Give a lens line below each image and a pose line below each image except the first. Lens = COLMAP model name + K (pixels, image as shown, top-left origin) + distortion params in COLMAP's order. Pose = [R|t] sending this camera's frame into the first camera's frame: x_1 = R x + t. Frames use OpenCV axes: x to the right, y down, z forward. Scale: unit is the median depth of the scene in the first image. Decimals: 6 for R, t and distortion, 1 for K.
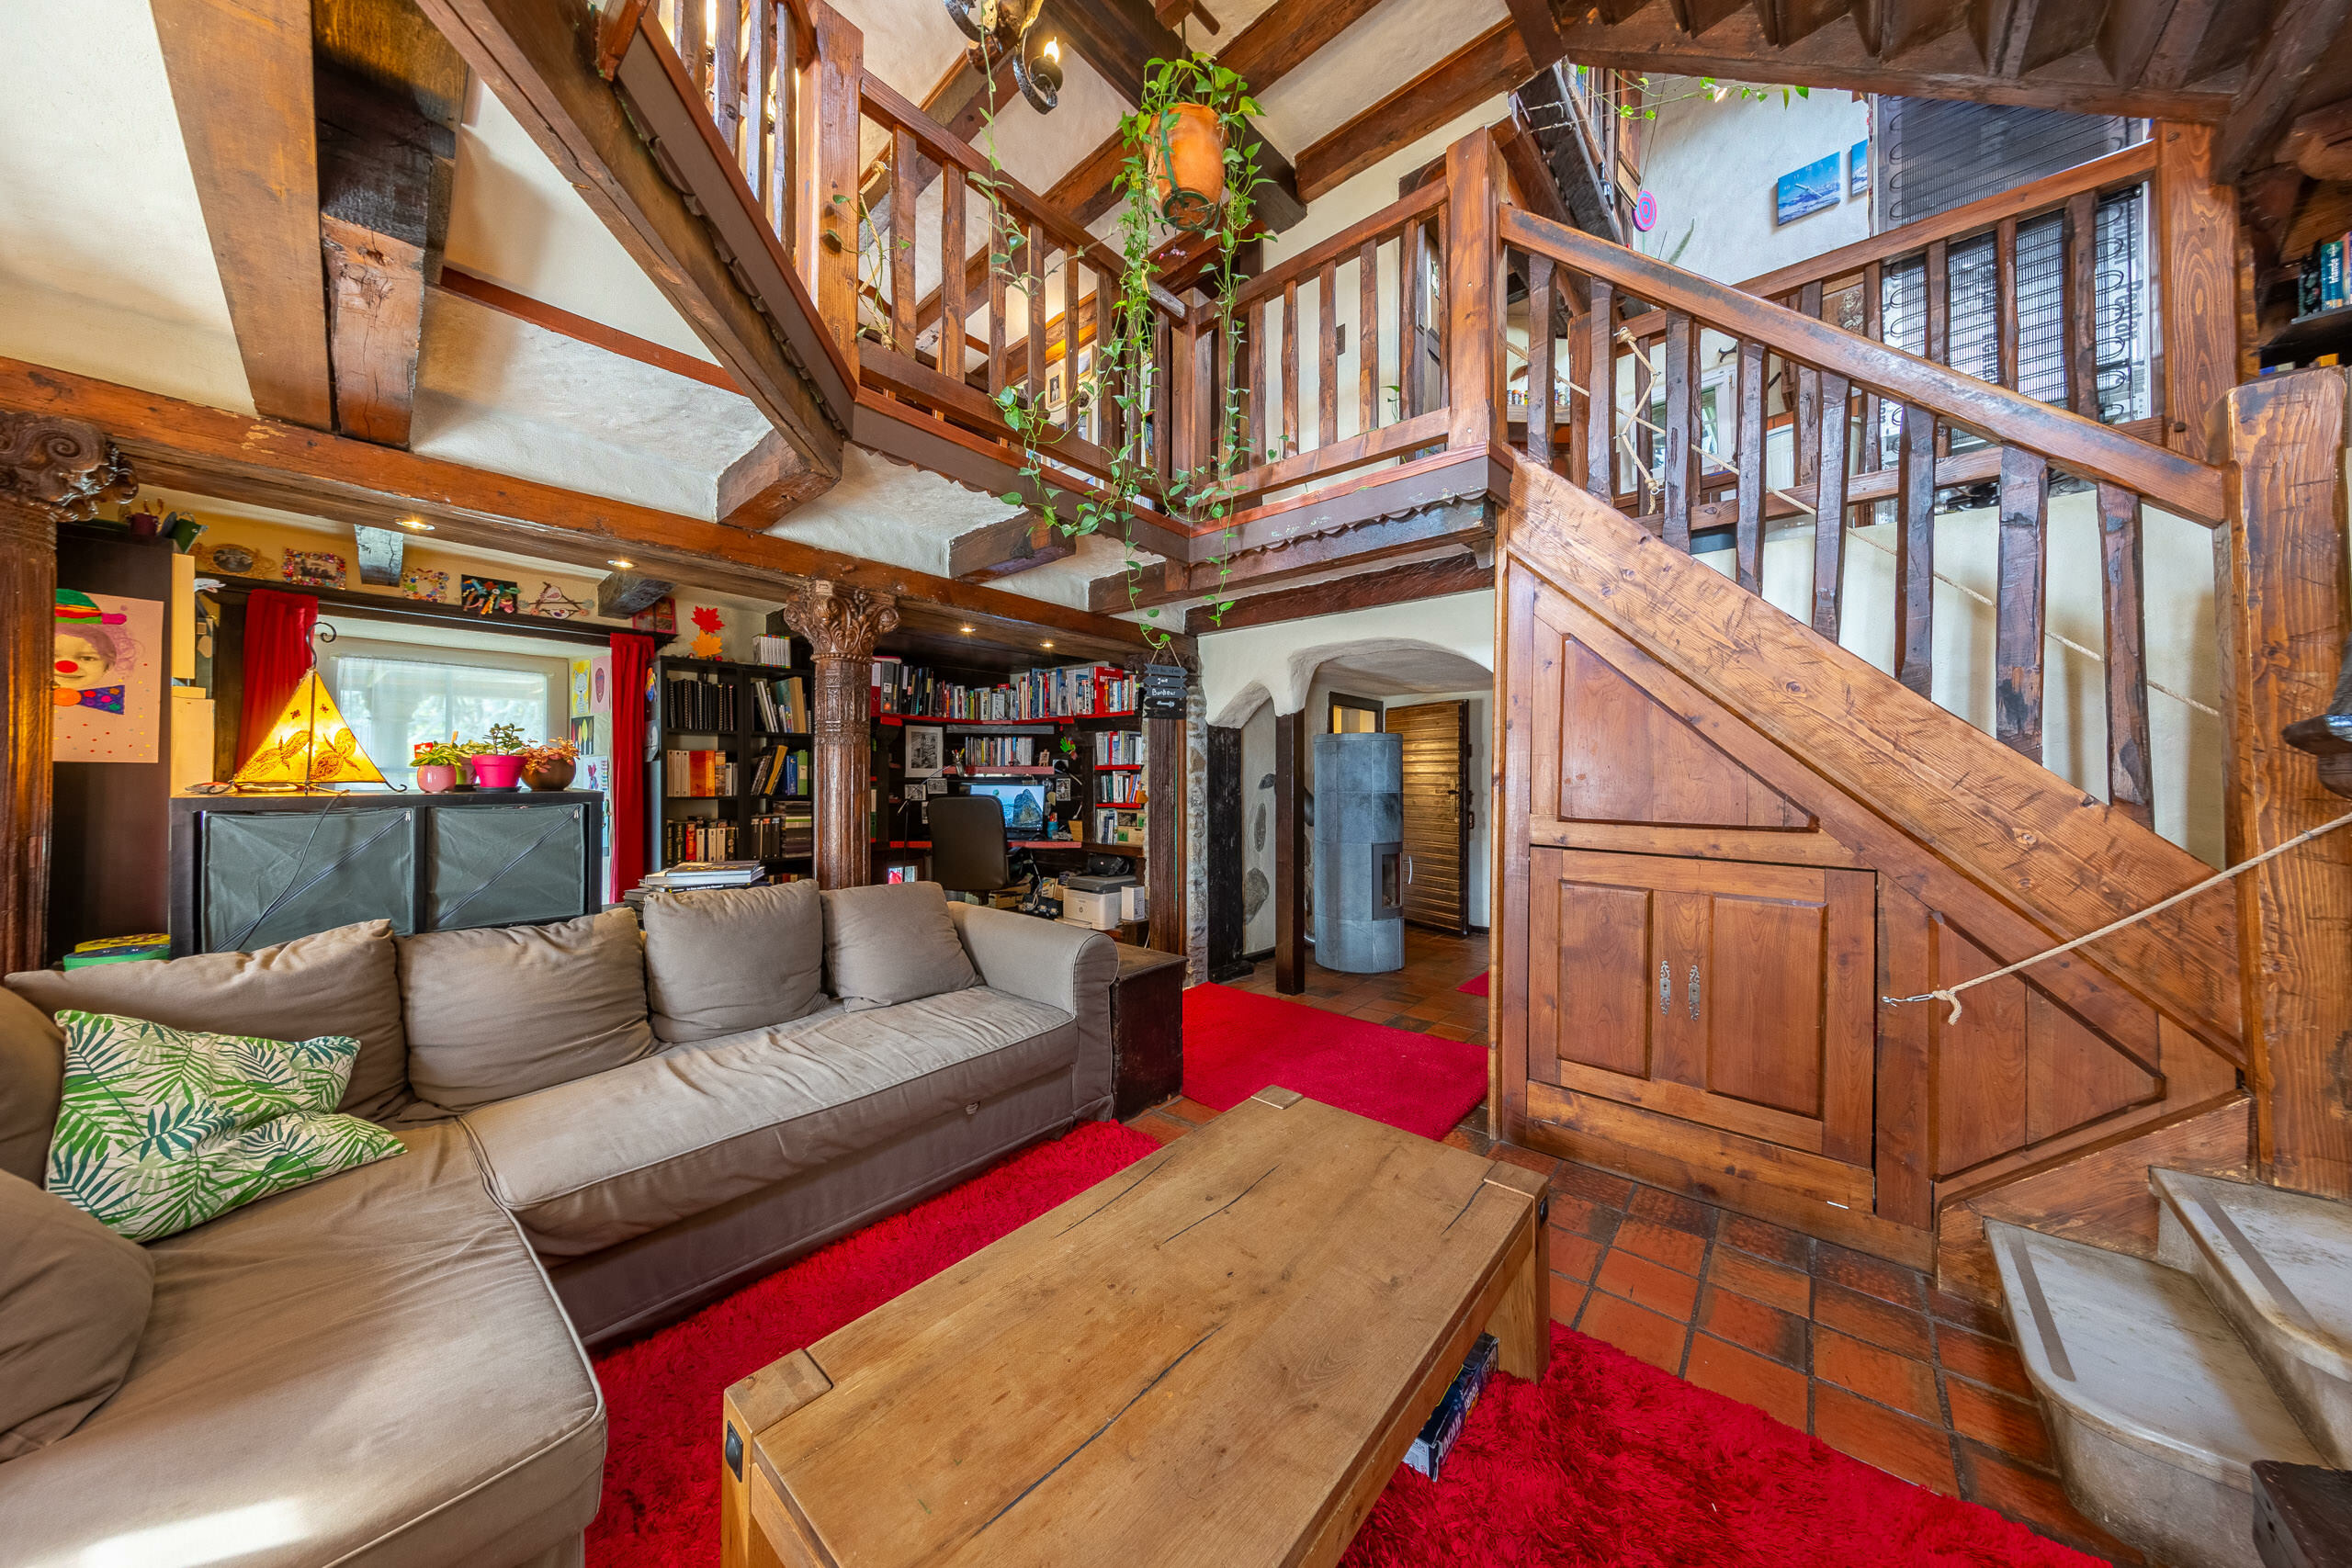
lens RADIAL K [[736.3, 0, 1176.0], [0, 736.3, 784.0], [0, 0, 1]] dist [0.000672, 0.000037]
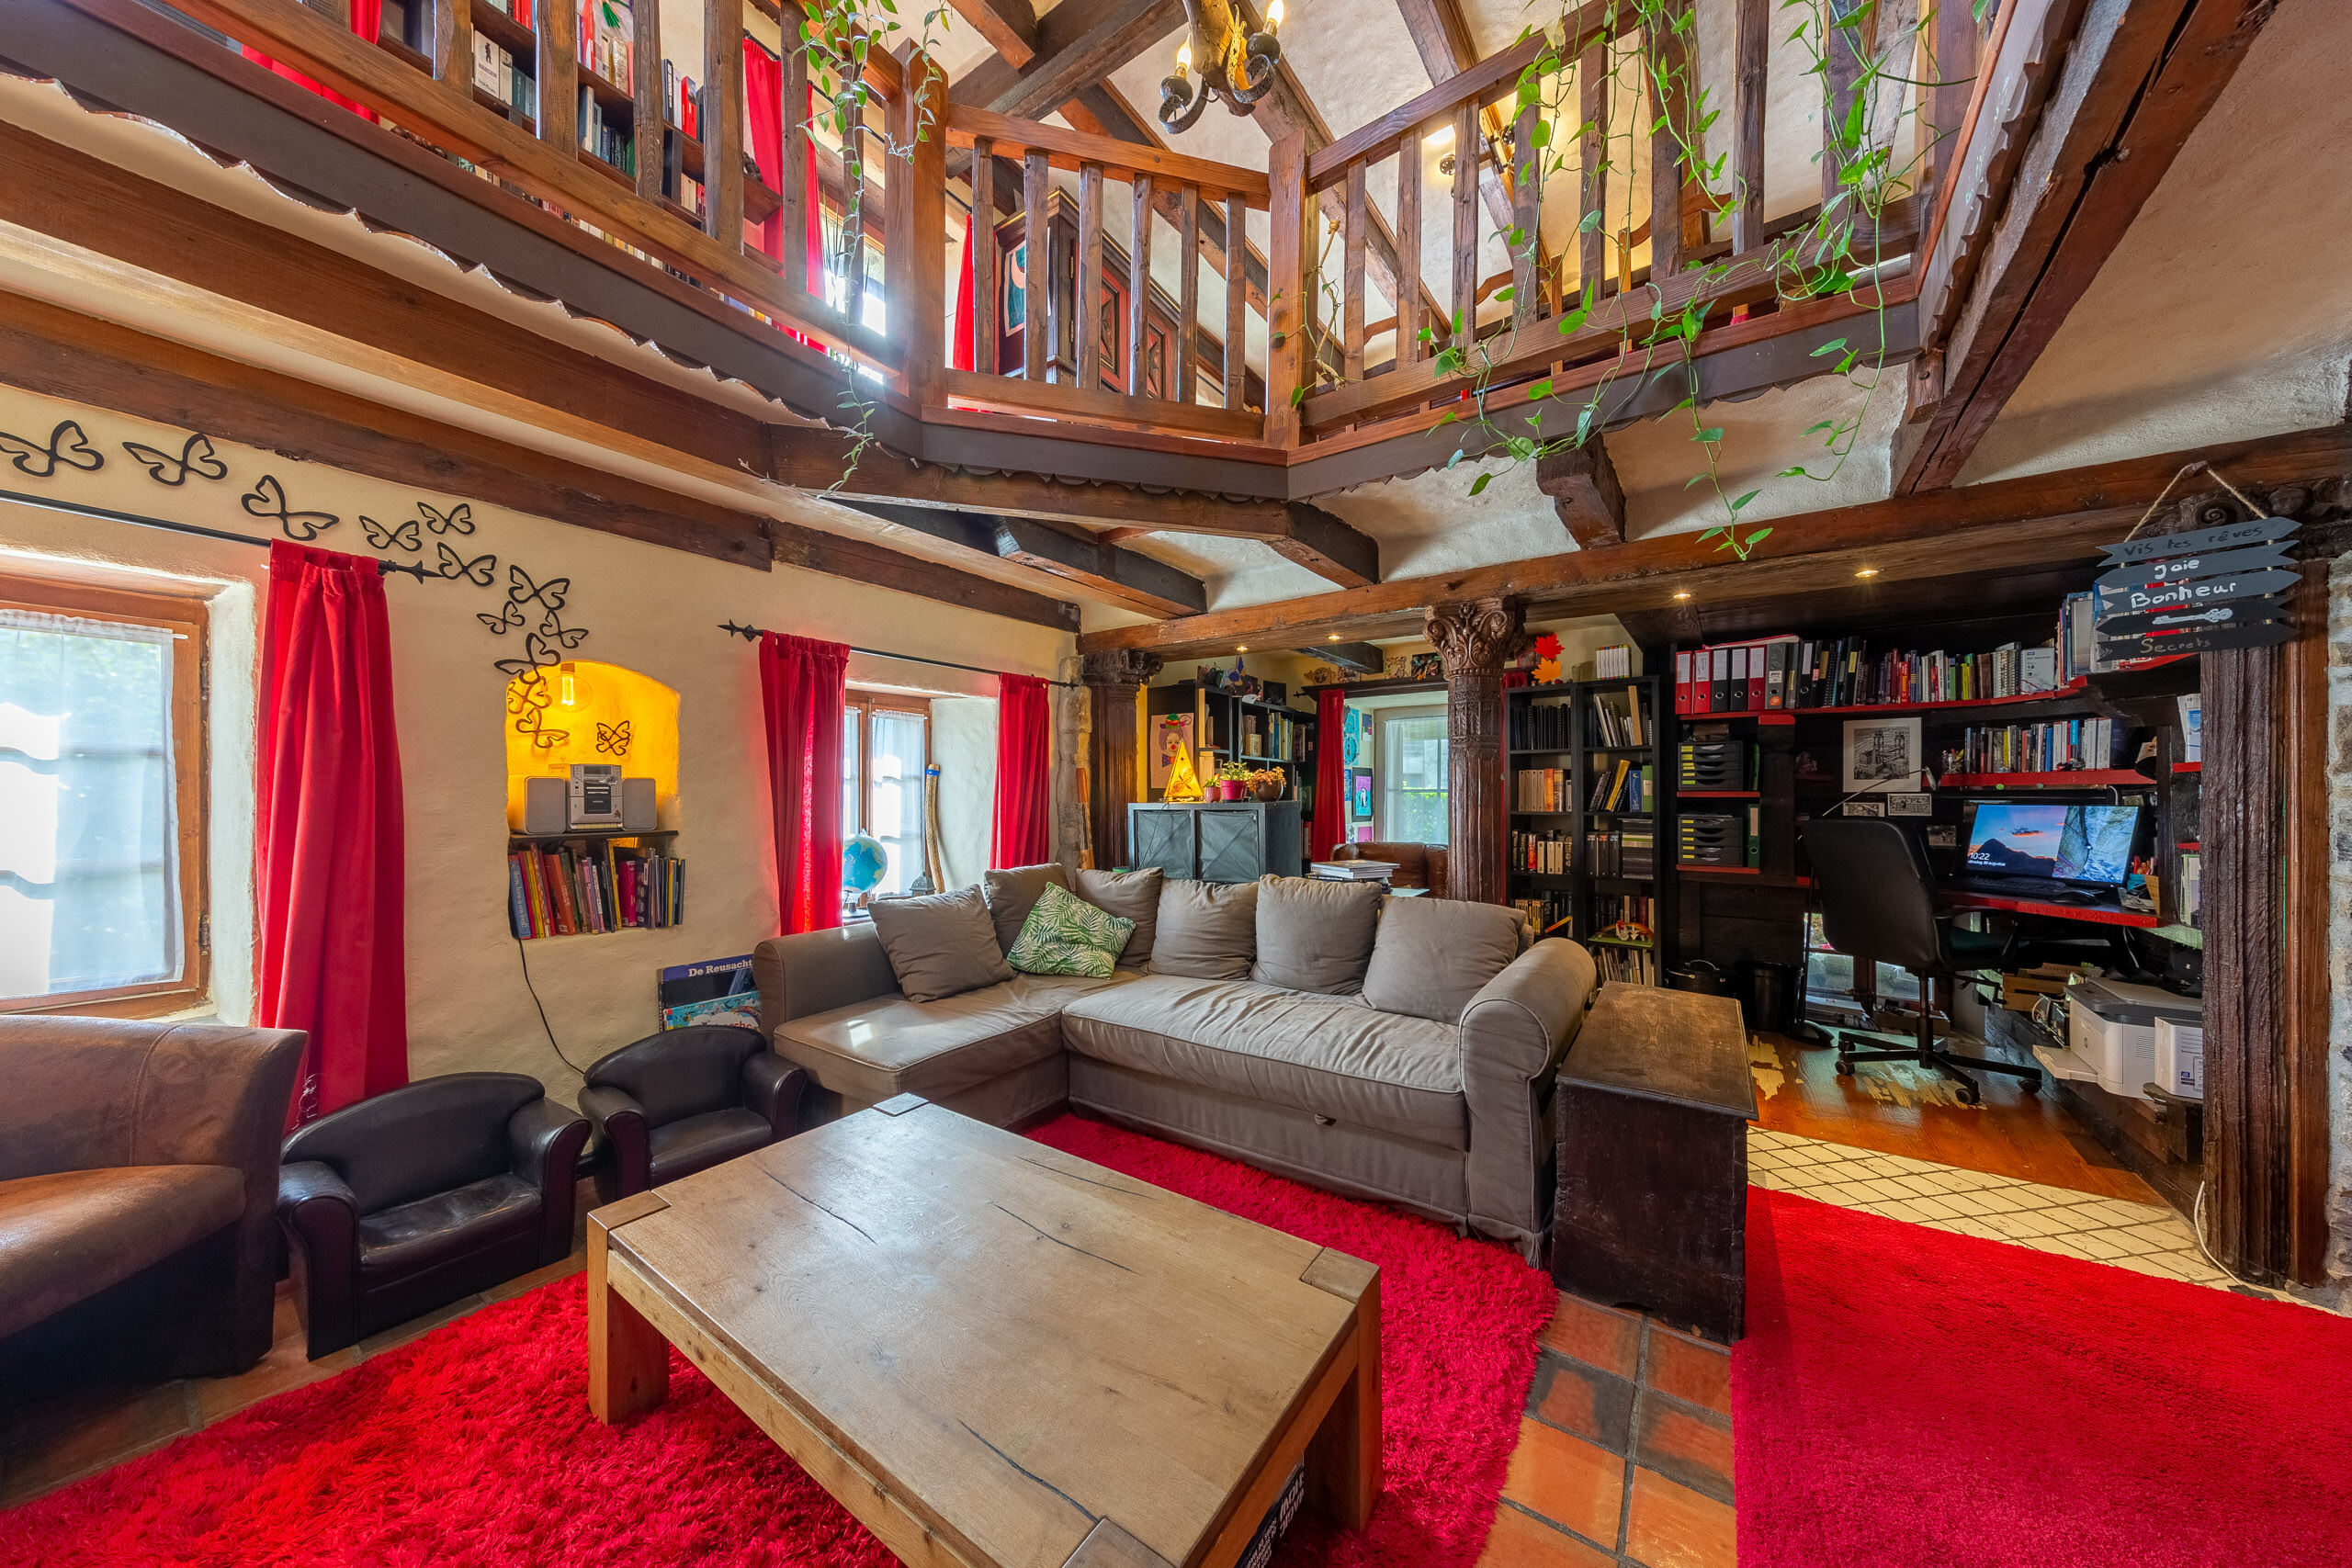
lens RADIAL K [[746.4, 0, 1231.3], [0, 746.4, 797.8], [0, 0, 1]] dist [0.000028, 0.000002]
pose [[0.132294, -0.005232, -0.991197, 0.355631], [-0.006815, 0.999958, -0.006188, 0.006228], [0.991187, 0.007574, 0.132253, 0.374092]]
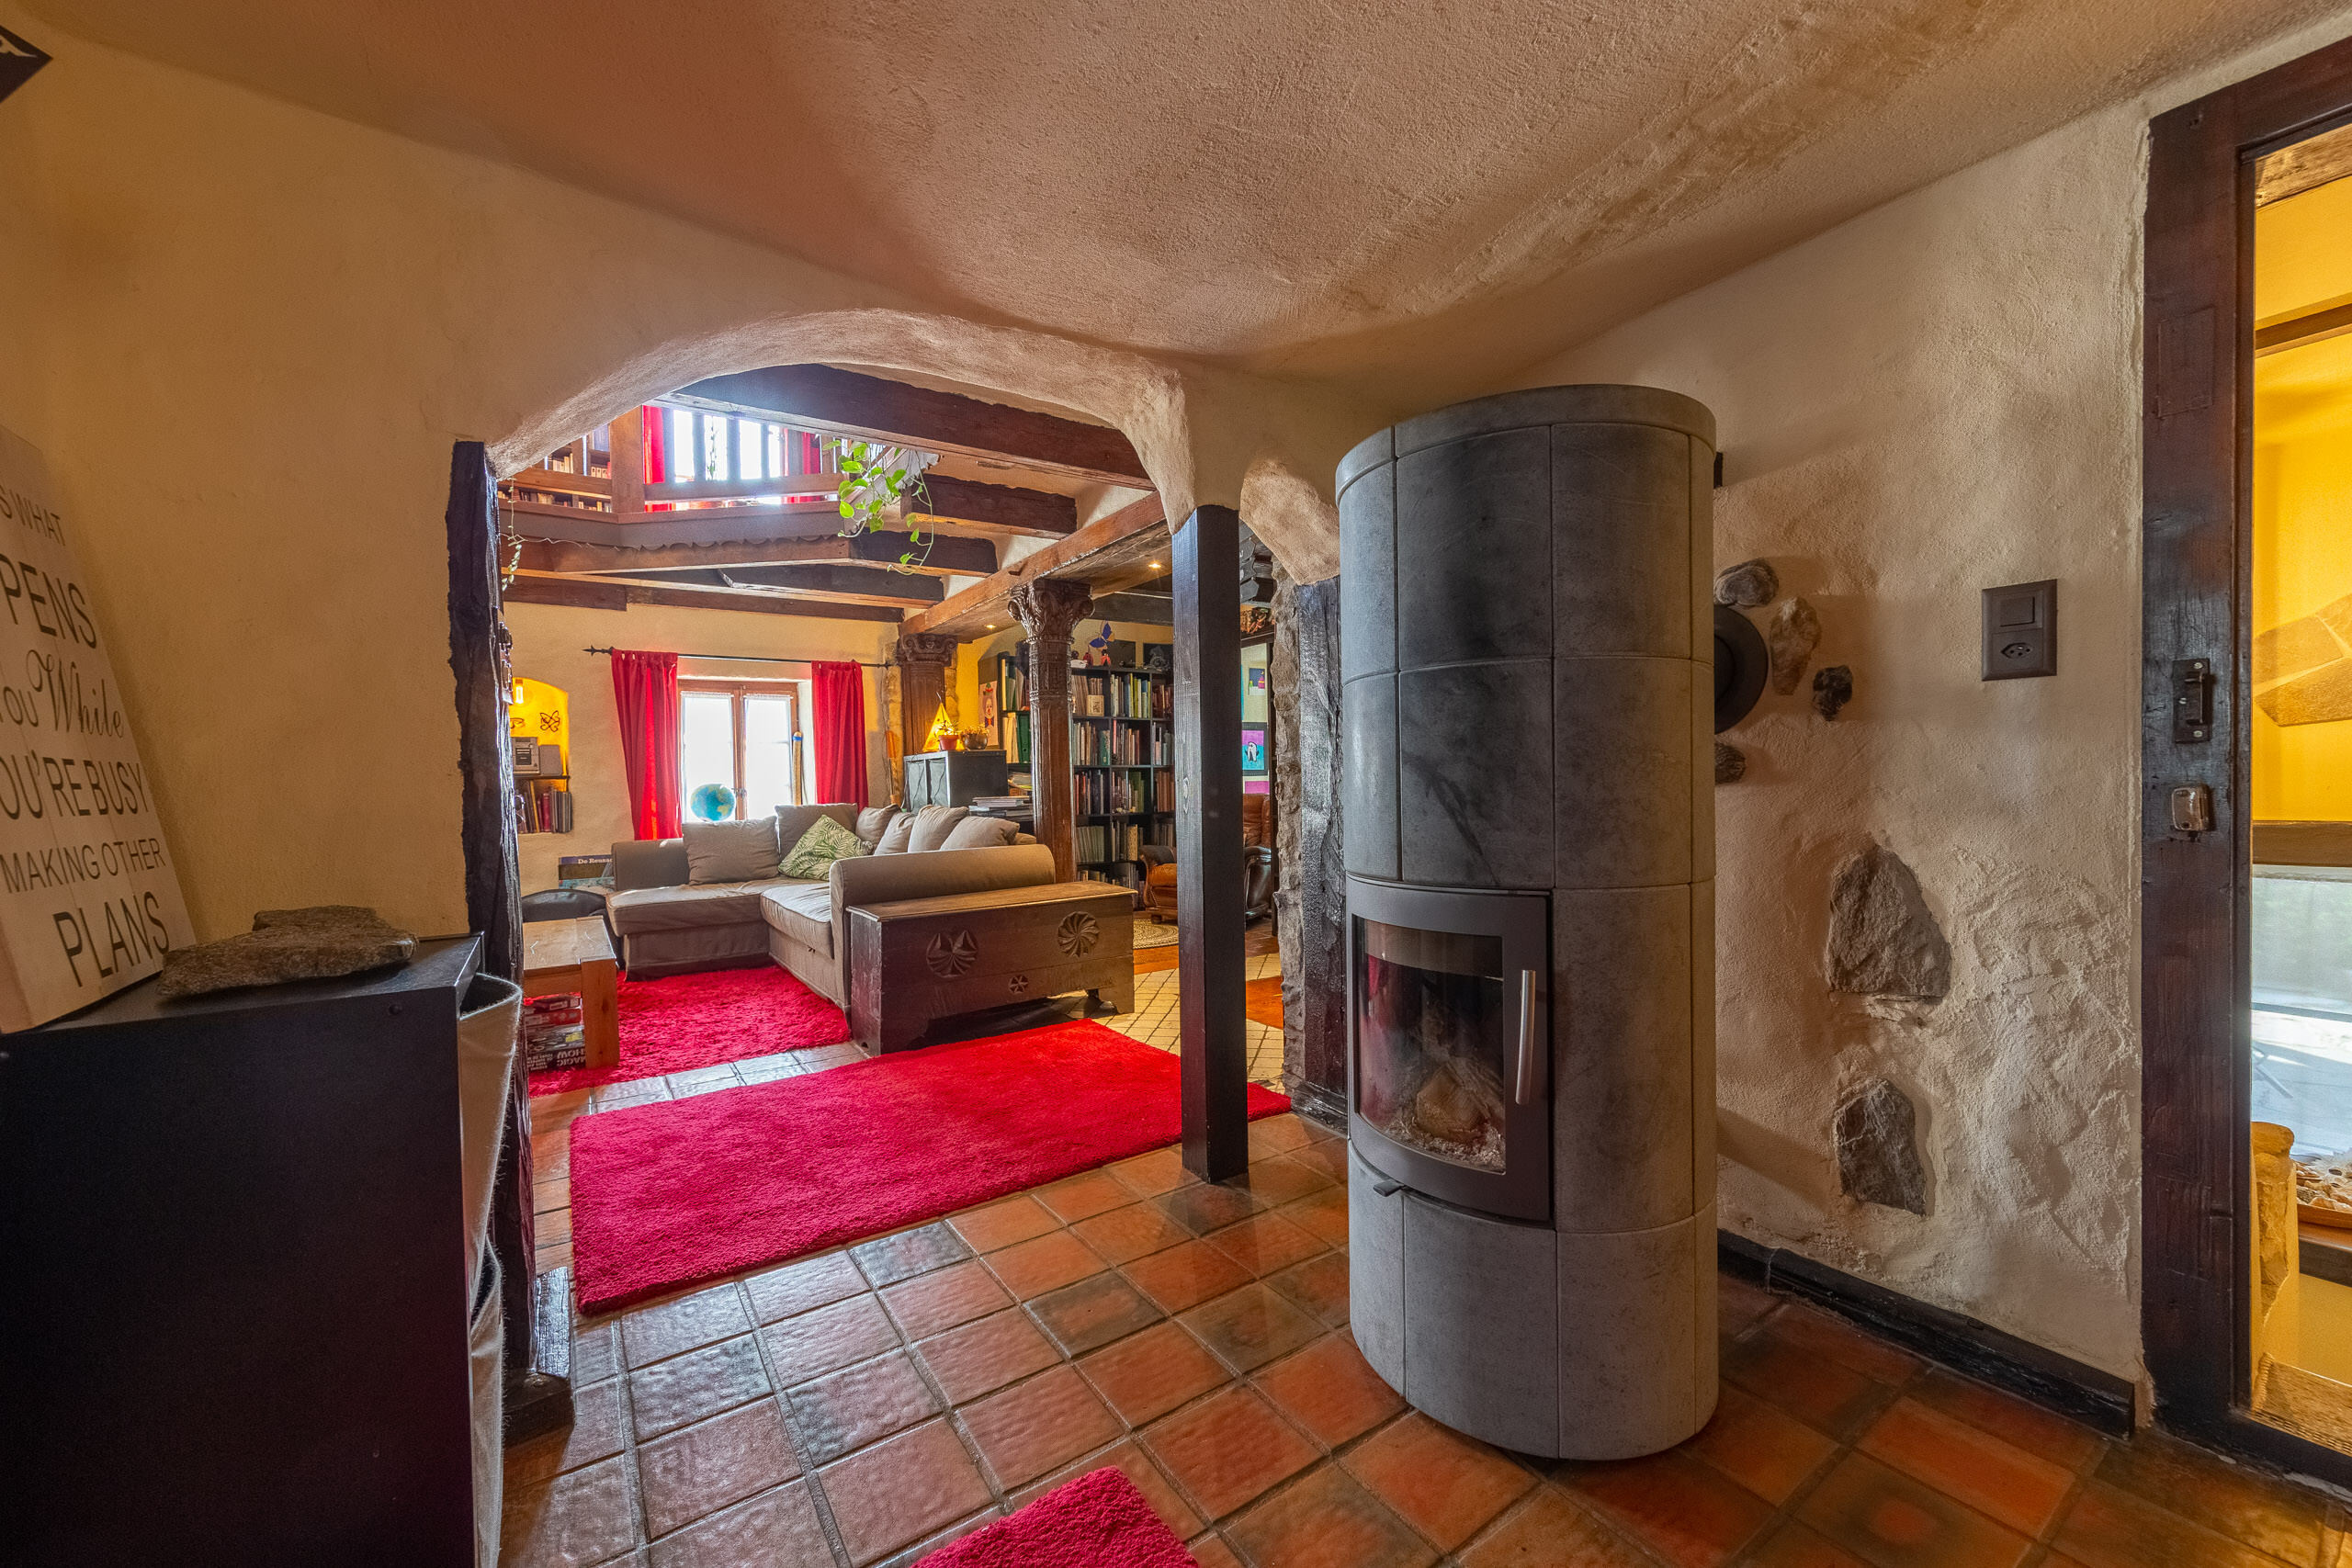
lens RADIAL K [[895.3, 0, 1176.0], [0, 895.3, 784.0], [0, 0, 1]] dist [0.000232, -0.000004]
pose [[-0.240852, 0.003148, -0.970557, 0.639609], [0.013178, 0.999913, -0.000027, 0.050226], [0.970472, -0.012797, -0.240873, 1.024629]]
